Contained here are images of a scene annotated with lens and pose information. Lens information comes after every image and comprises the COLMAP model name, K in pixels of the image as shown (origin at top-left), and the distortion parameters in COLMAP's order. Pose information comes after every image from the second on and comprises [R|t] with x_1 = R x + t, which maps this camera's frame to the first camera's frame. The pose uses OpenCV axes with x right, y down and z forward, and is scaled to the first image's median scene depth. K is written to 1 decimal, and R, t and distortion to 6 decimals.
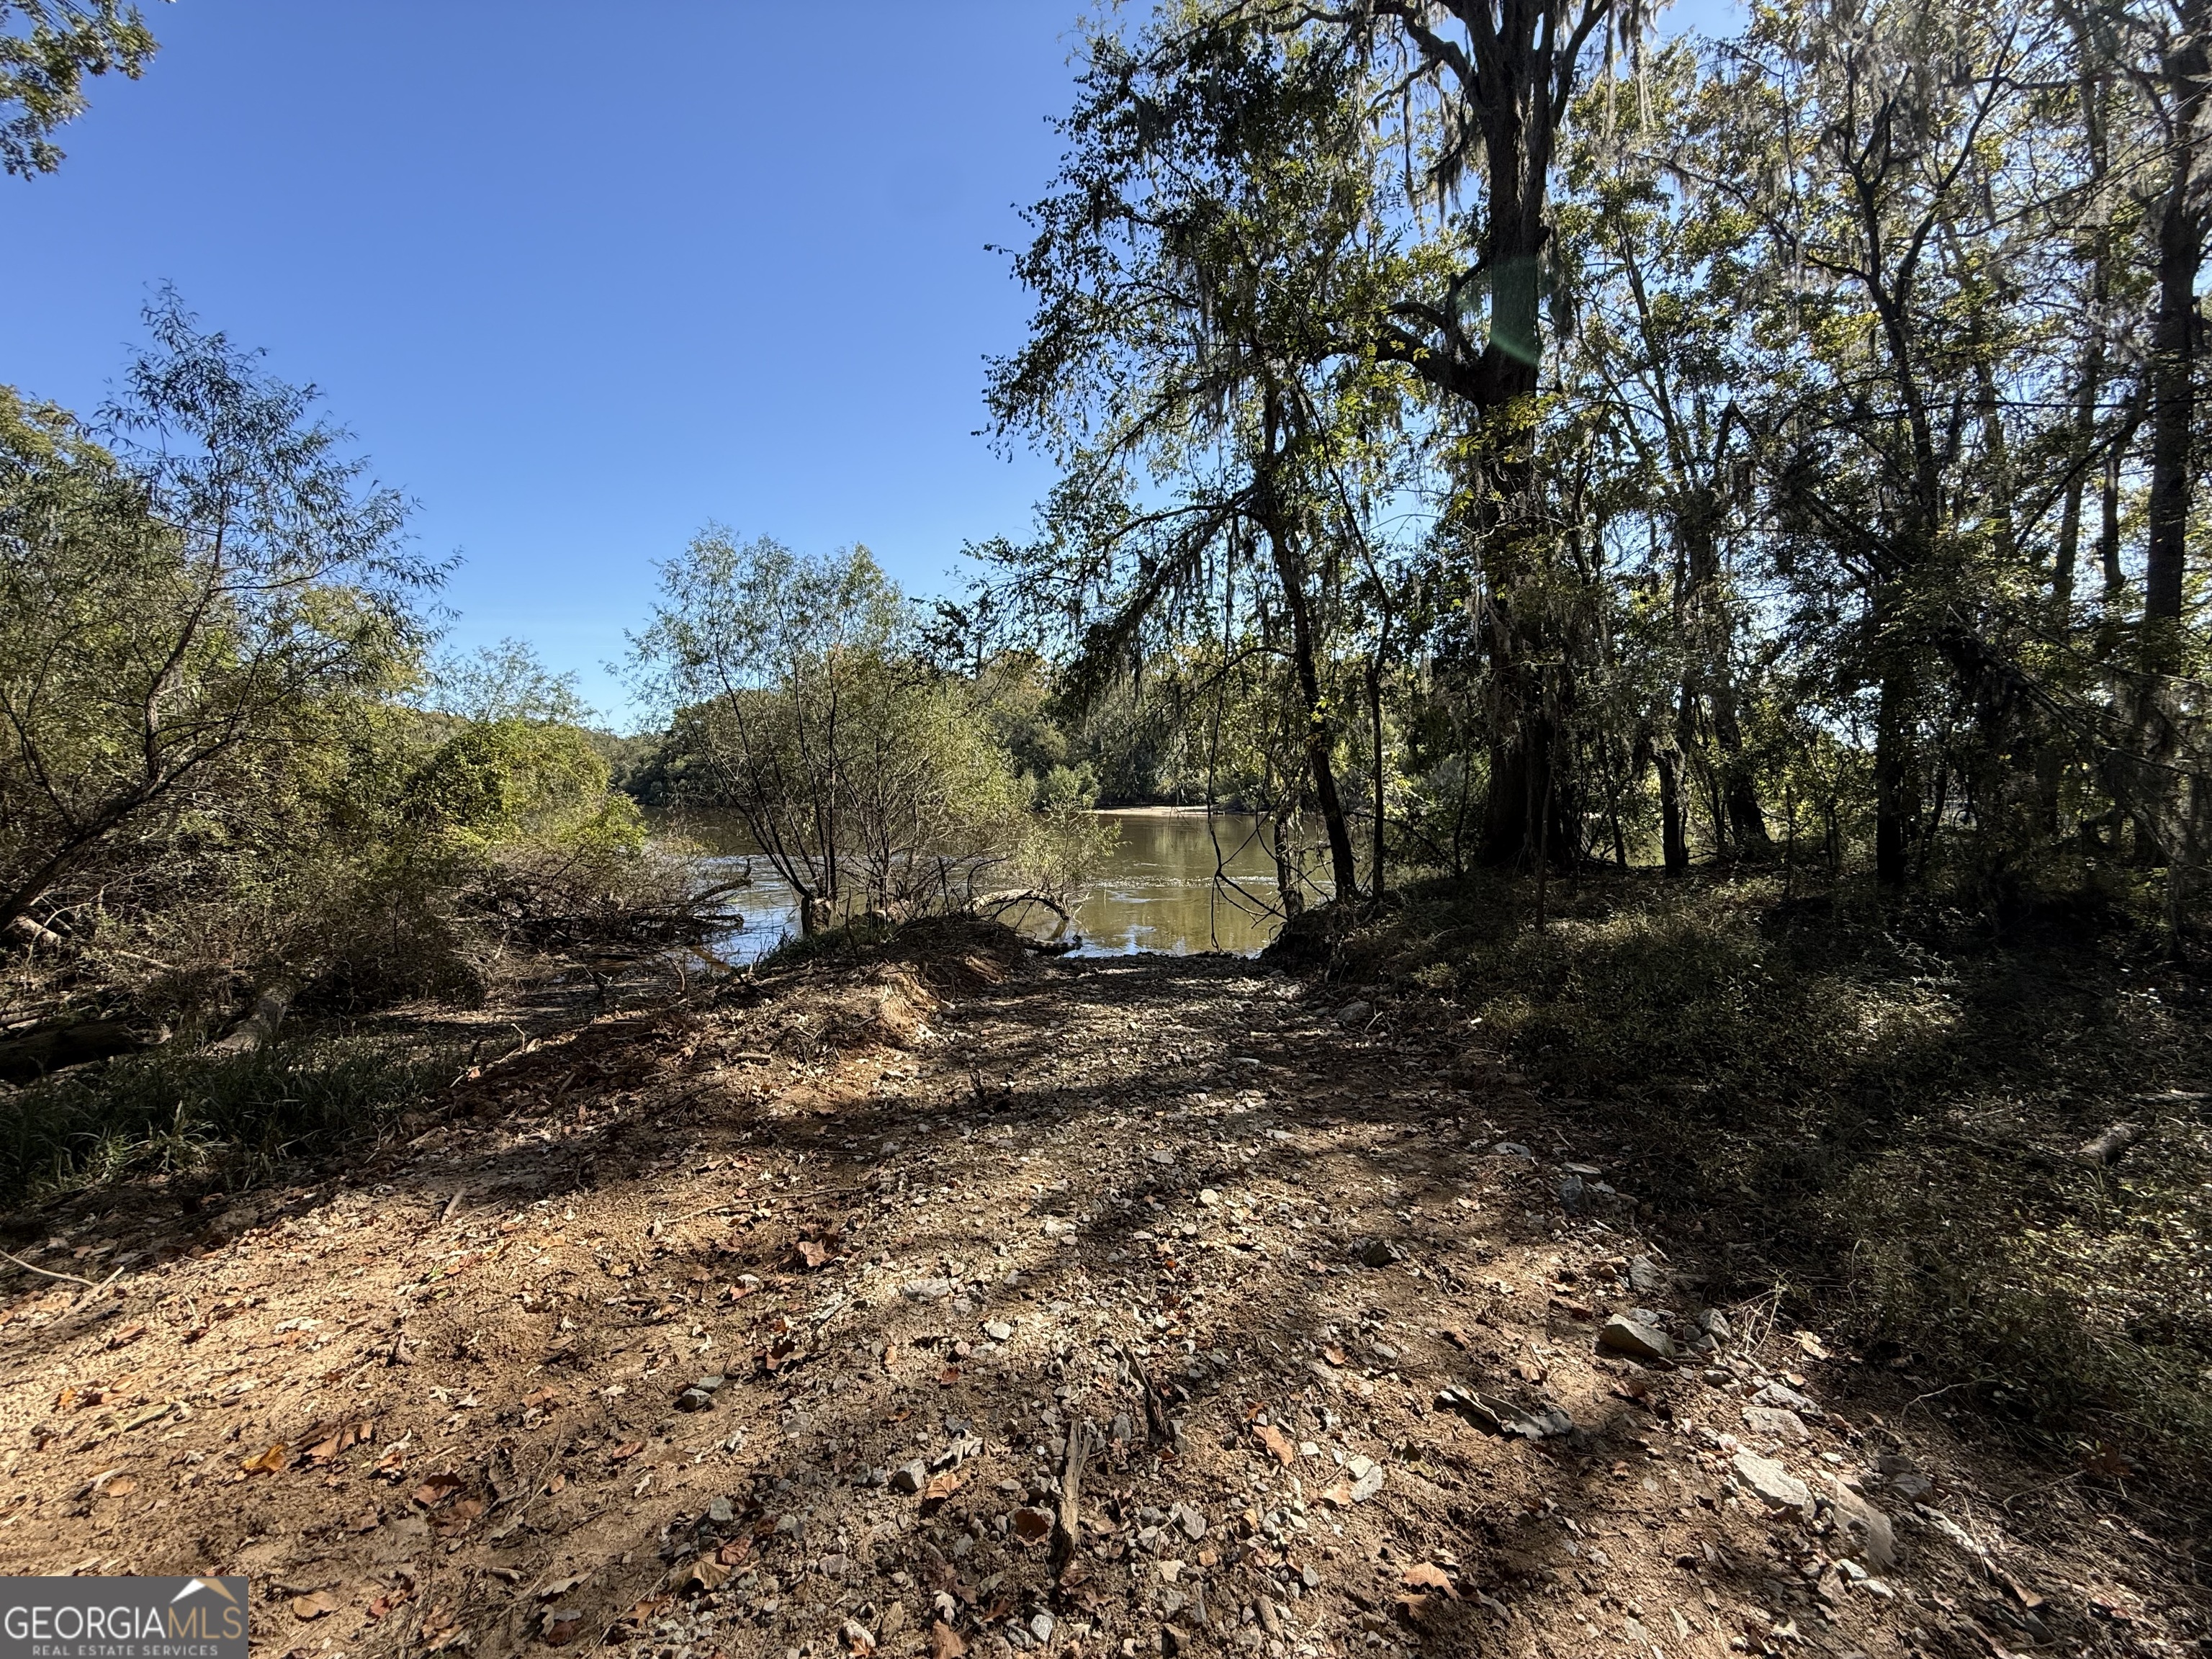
lens RADIAL K [[878.6, 0, 1106.0], [0, 878.6, 829.5], [0, 0, 1]] dist [0.000323, 0.000015]
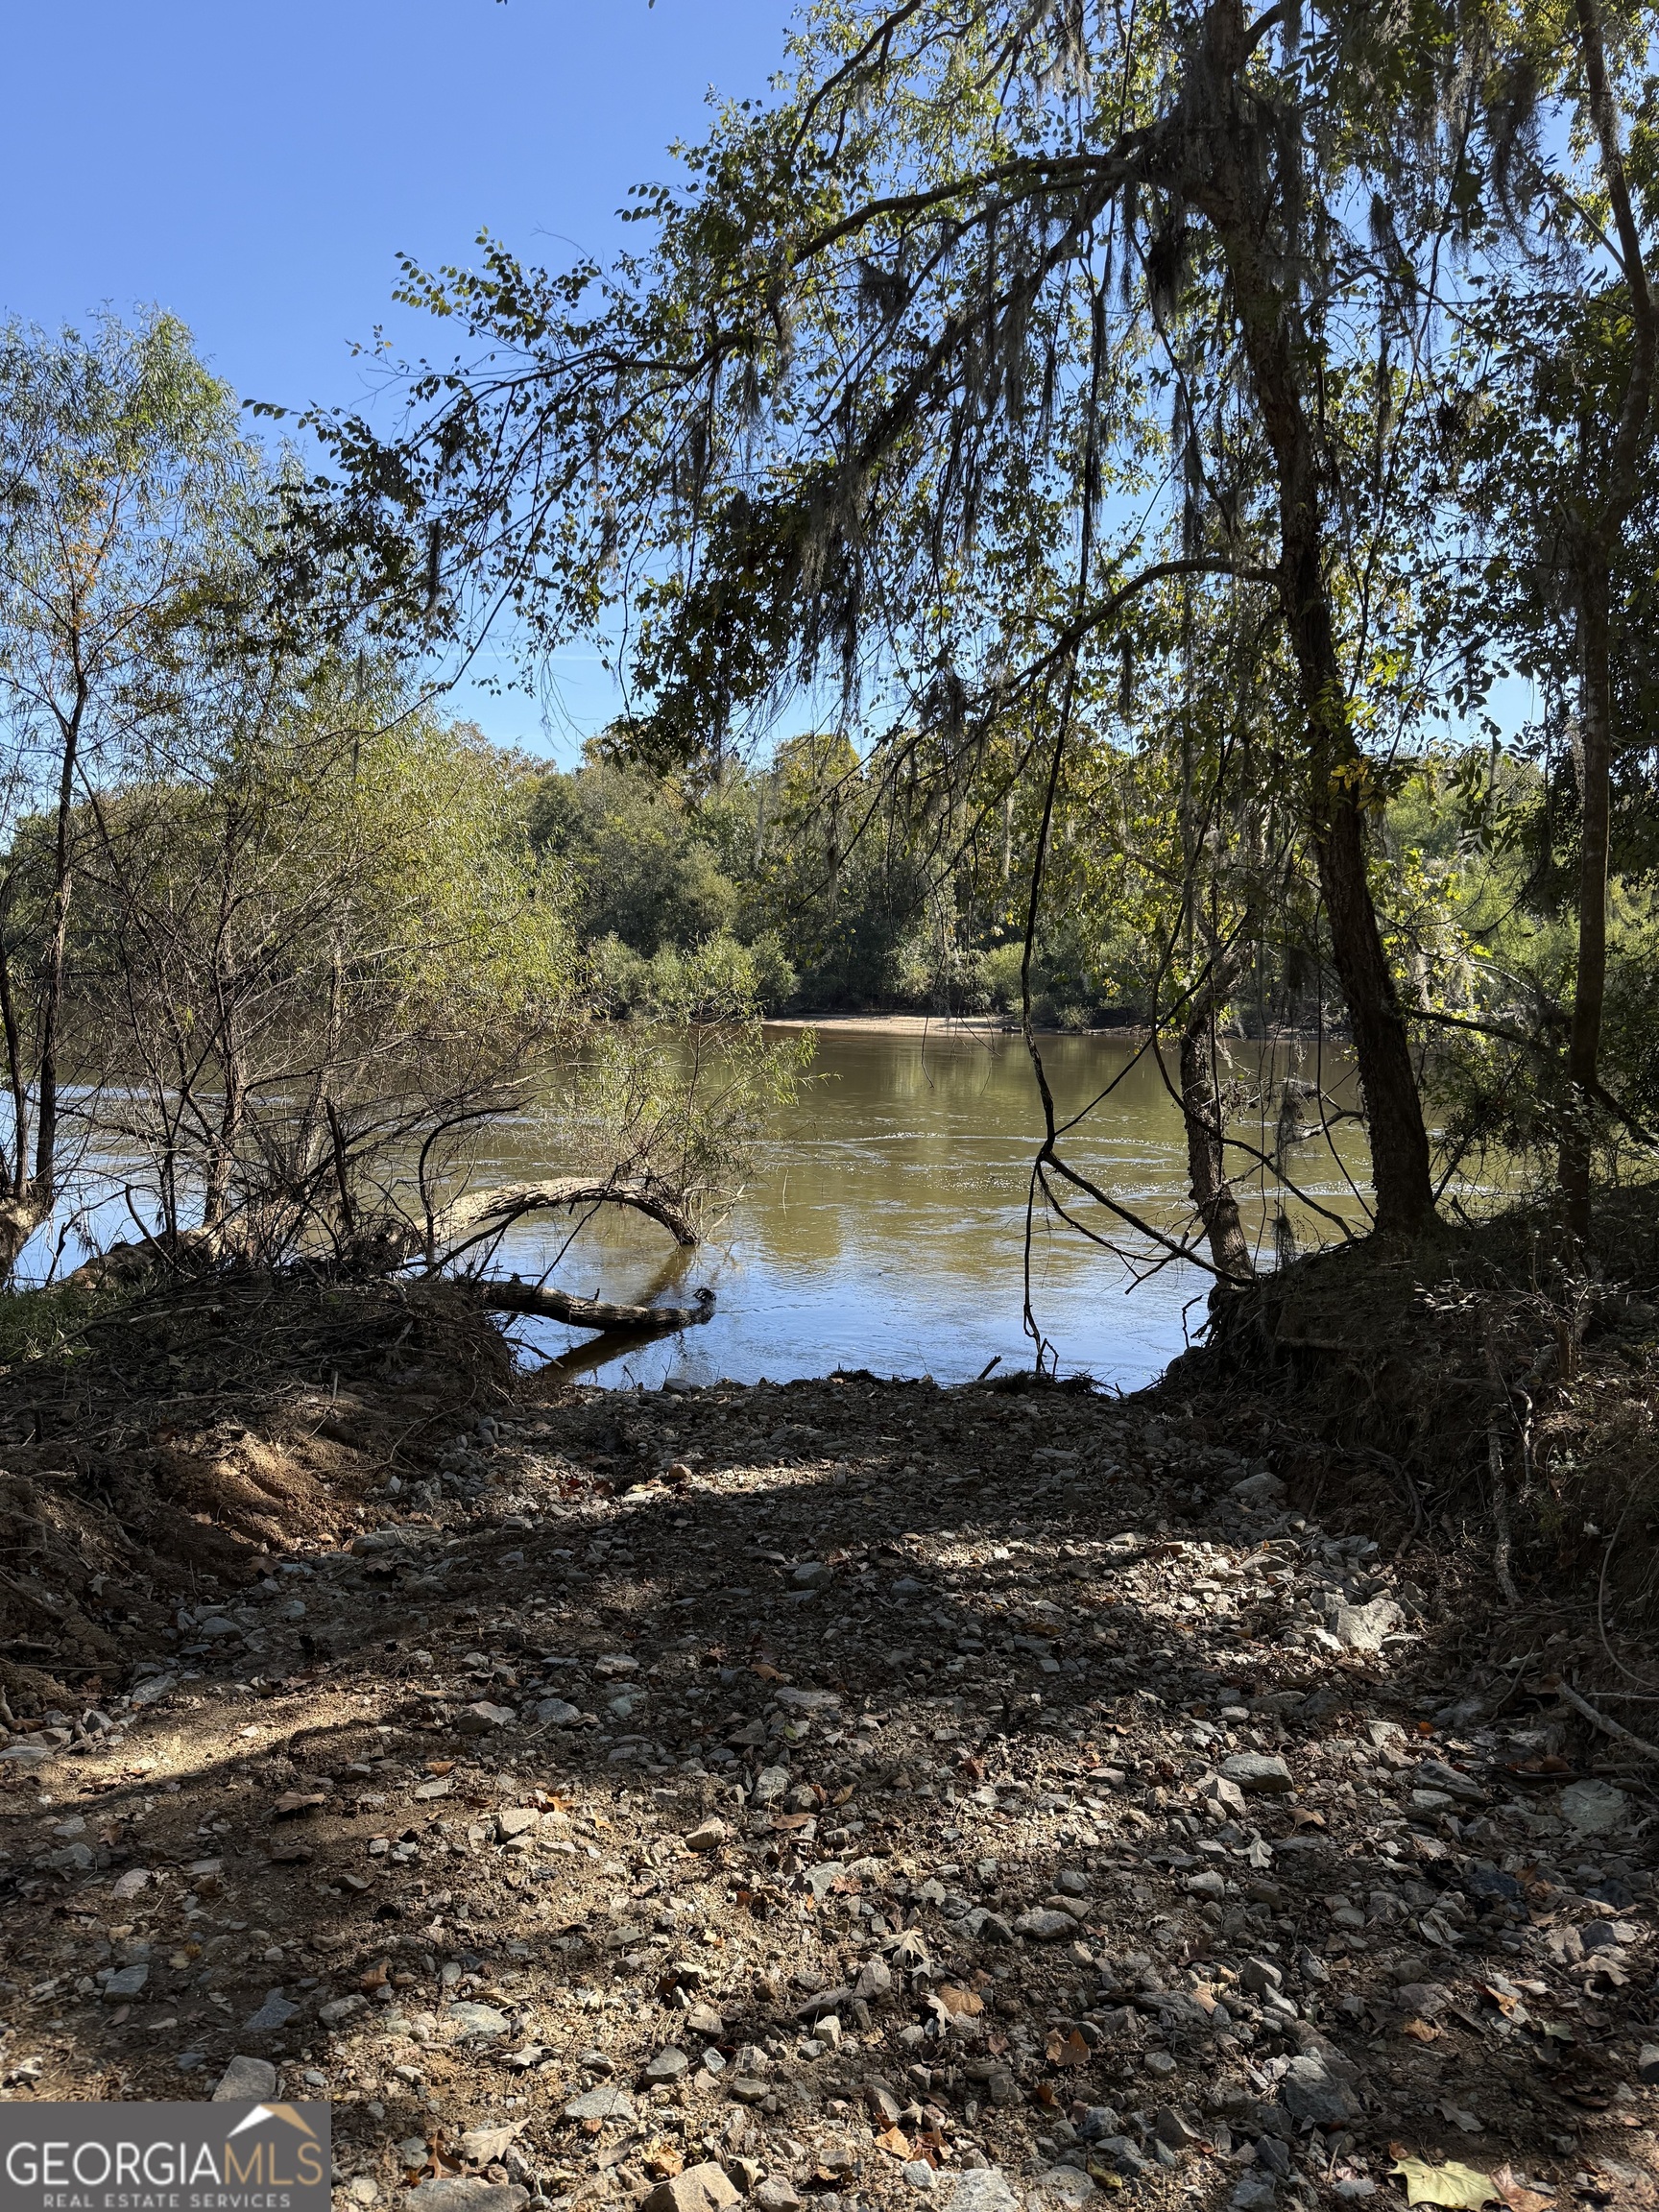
lens RADIAL K [[1540.4, 0, 829.5], [0, 1540.4, 1106.0], [0, 0, 1]] dist [0.000894, 0.000097]
pose [[0.999696, 0.020987, 0.012974, 0.018873], [-0.021382, 0.999286, 0.031134, 0.008051], [-0.012311, -0.031401, 0.999431, 0.285935]]
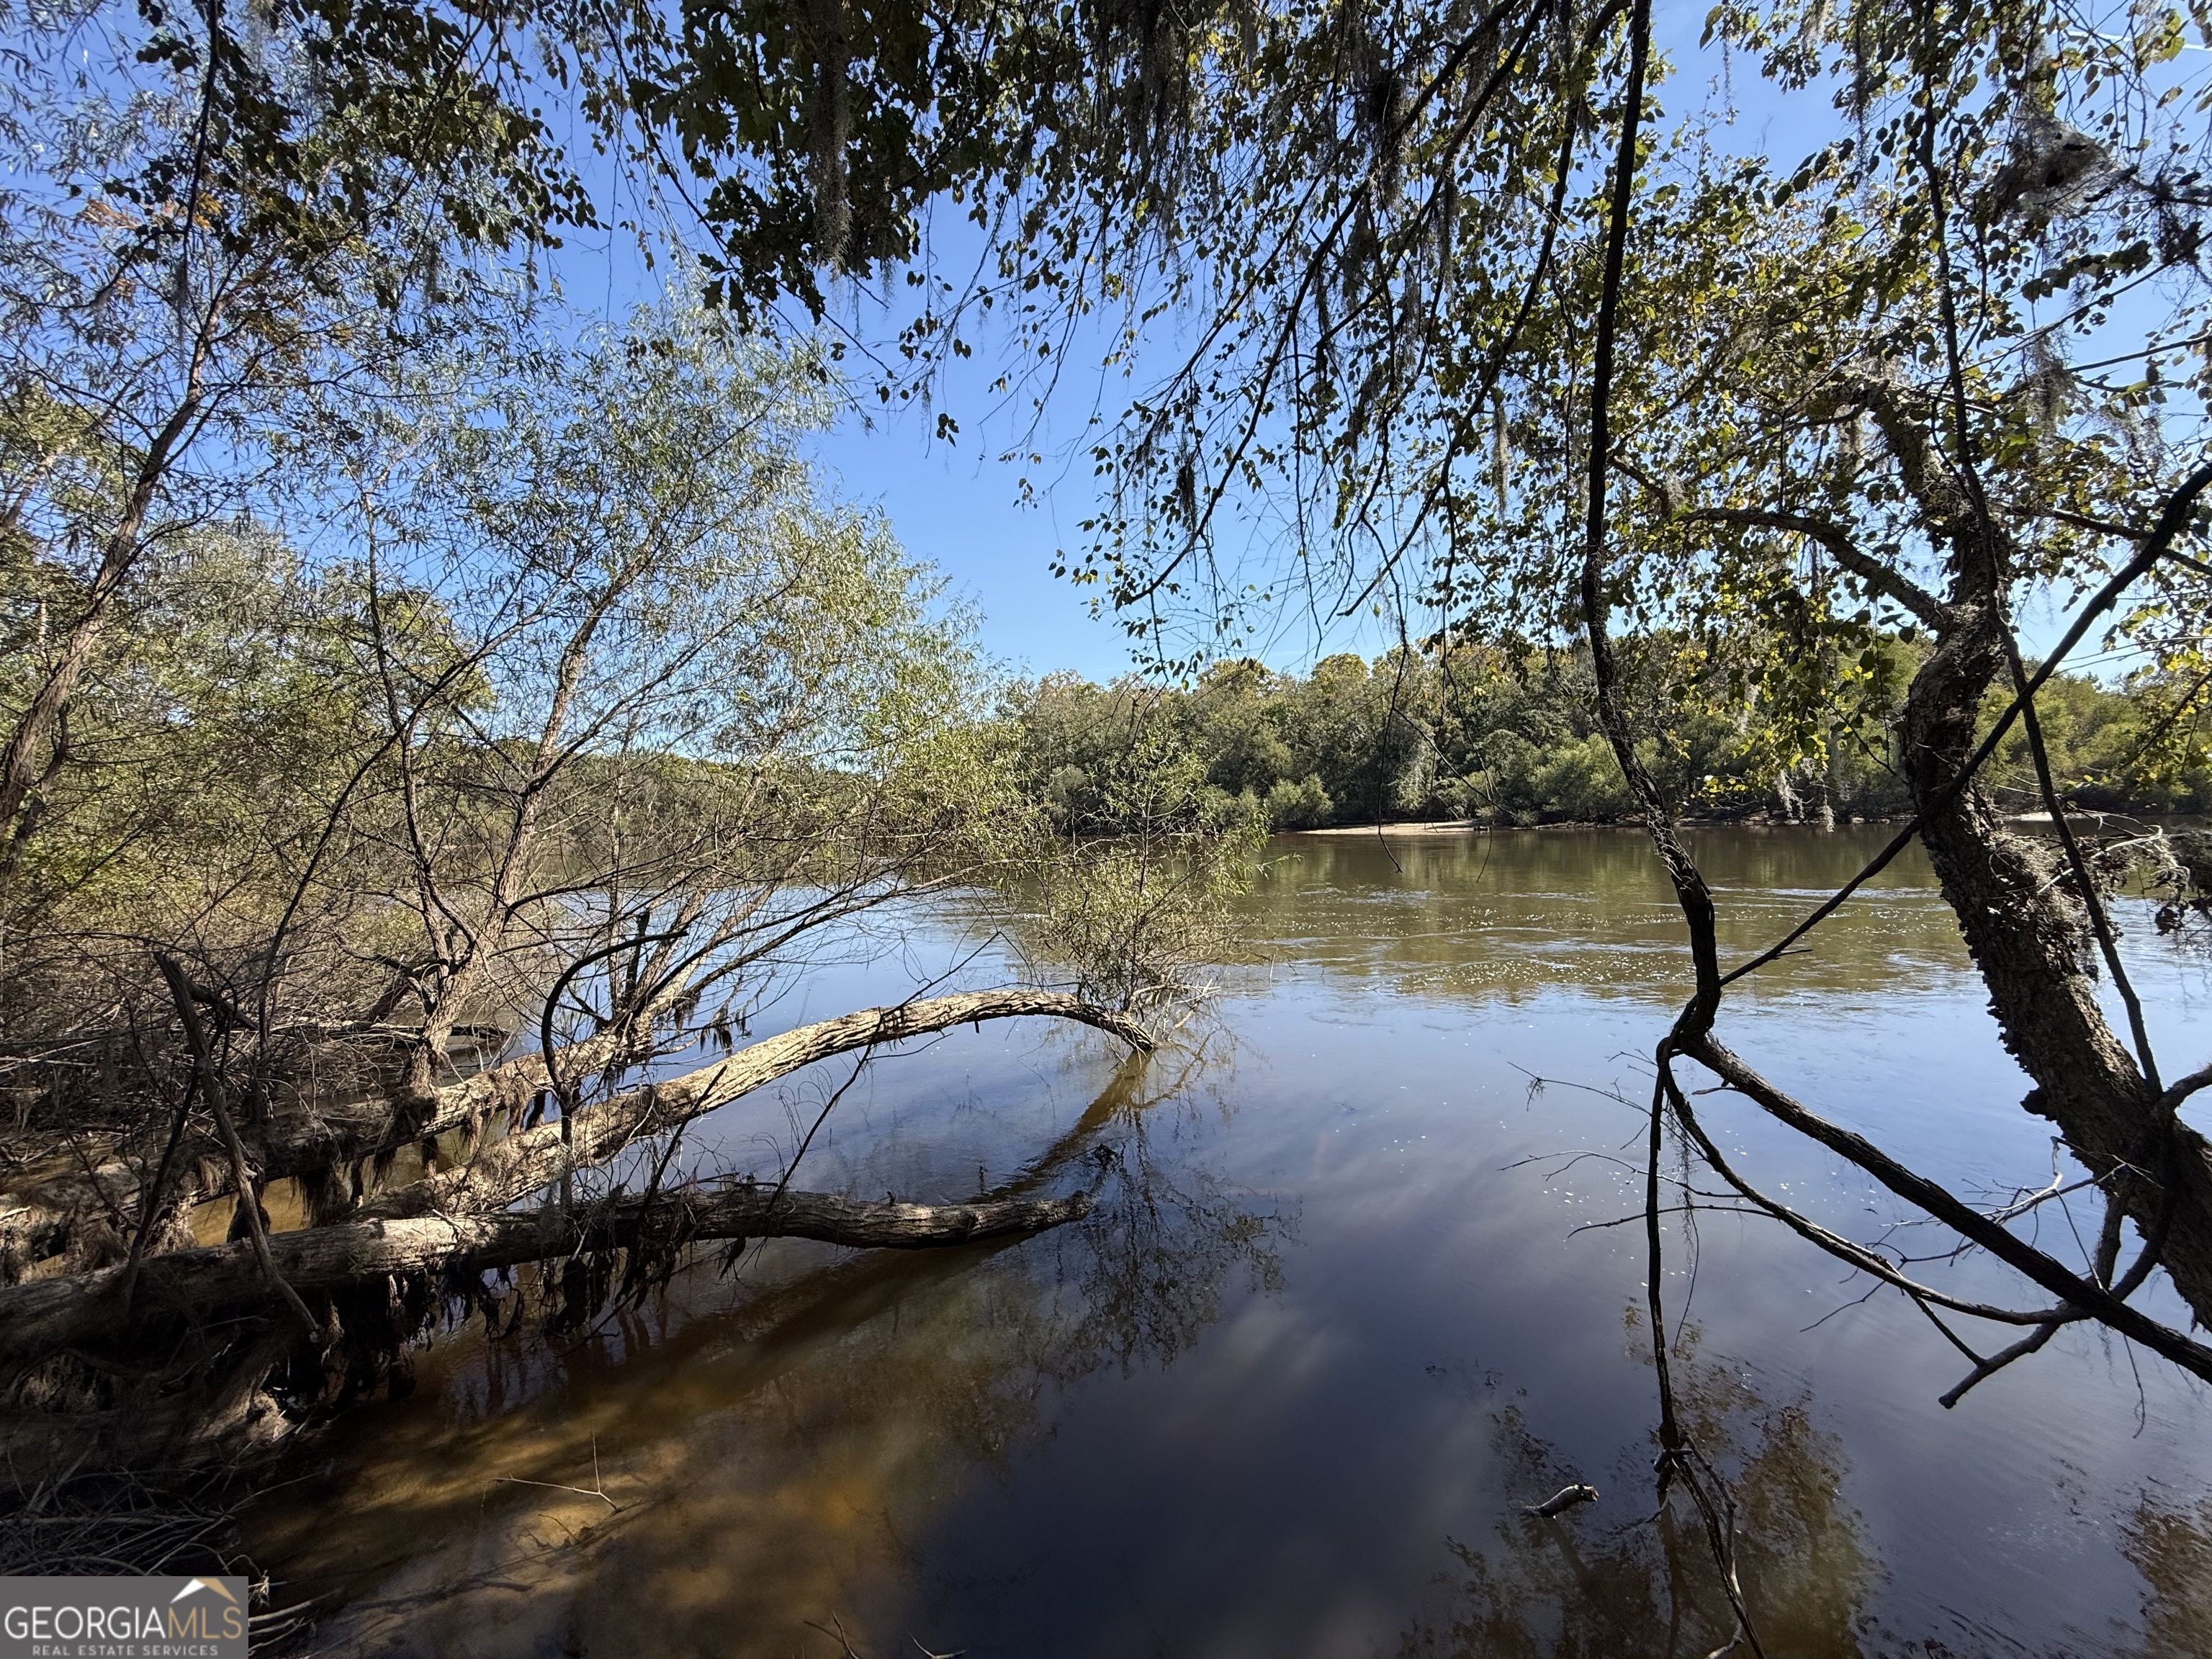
lens RADIAL K [[878.6, 0, 1106.0], [0, 878.6, 829.5], [0, 0, 1]] dist [0.000323, 0.000015]
pose [[0.962939, -0.031487, -0.267875, 0.070136], [0.023057, 0.999137, -0.034556, 0.015986], [0.268731, 0.027099, 0.962834, 0.787403]]
